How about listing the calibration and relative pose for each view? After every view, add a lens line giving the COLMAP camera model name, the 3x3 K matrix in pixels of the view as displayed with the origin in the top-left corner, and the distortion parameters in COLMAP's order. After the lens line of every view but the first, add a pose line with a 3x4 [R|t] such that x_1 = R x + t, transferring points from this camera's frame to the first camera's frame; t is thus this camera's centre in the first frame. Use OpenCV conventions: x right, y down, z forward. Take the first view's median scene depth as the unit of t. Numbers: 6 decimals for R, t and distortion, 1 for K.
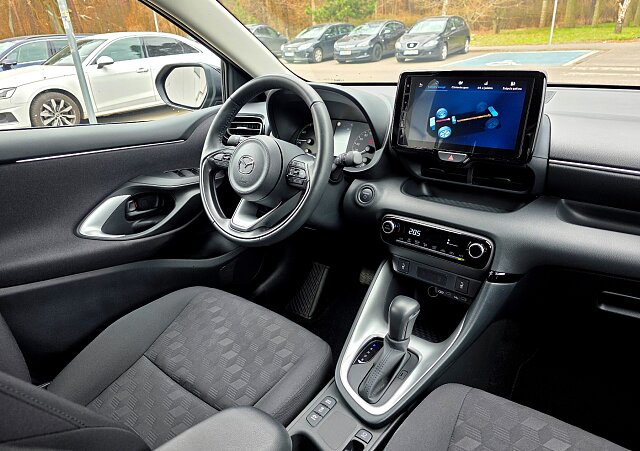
lens RADIAL K [[438.4, 0, 319.9], [0, 438.4, 225.6], [0, 0, 1]] dist [0.025037, -0.016263]
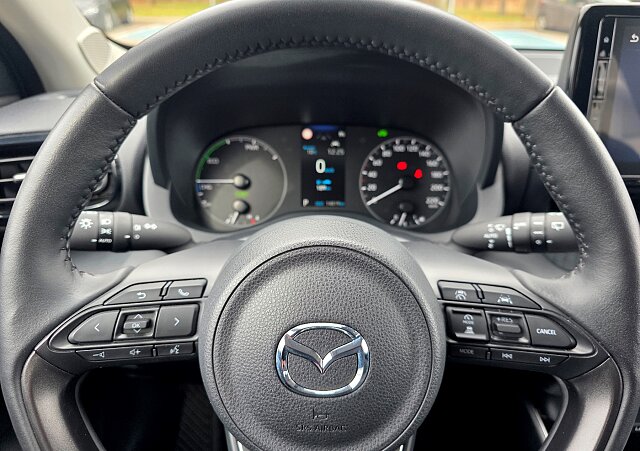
lens RADIAL K [[438.4, 0, 322.6], [0, 438.4, 224.3], [0, 0, 1]] dist [0.025037, -0.016263]
pose [[0.746827, -0.237847, 0.621029, -0.305917], [0.211196, 0.970337, 0.117652, -0.238982], [-0.630591, 0.043294, 0.774907, 0.805701]]
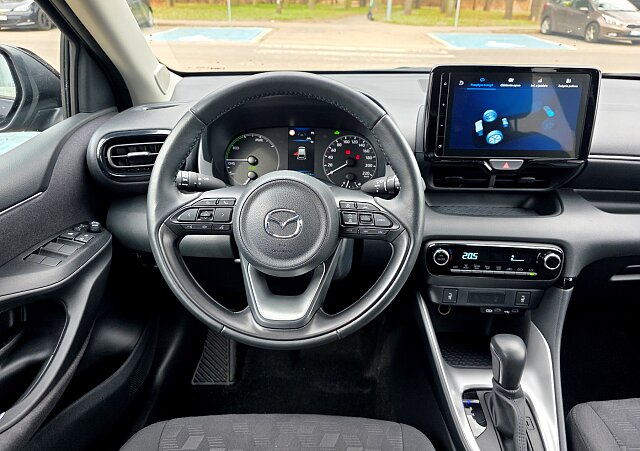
lens RADIAL K [[438.4, 0, 319.2], [0, 438.4, 219.5], [0, 0, 1]] dist [0.025037, -0.016263]
pose [[0.772279, -0.221829, 0.595296, -0.492479], [0.196442, 0.974517, 0.108296, -0.199759], [-0.604149, 0.033306, 0.796175, 0.485038]]
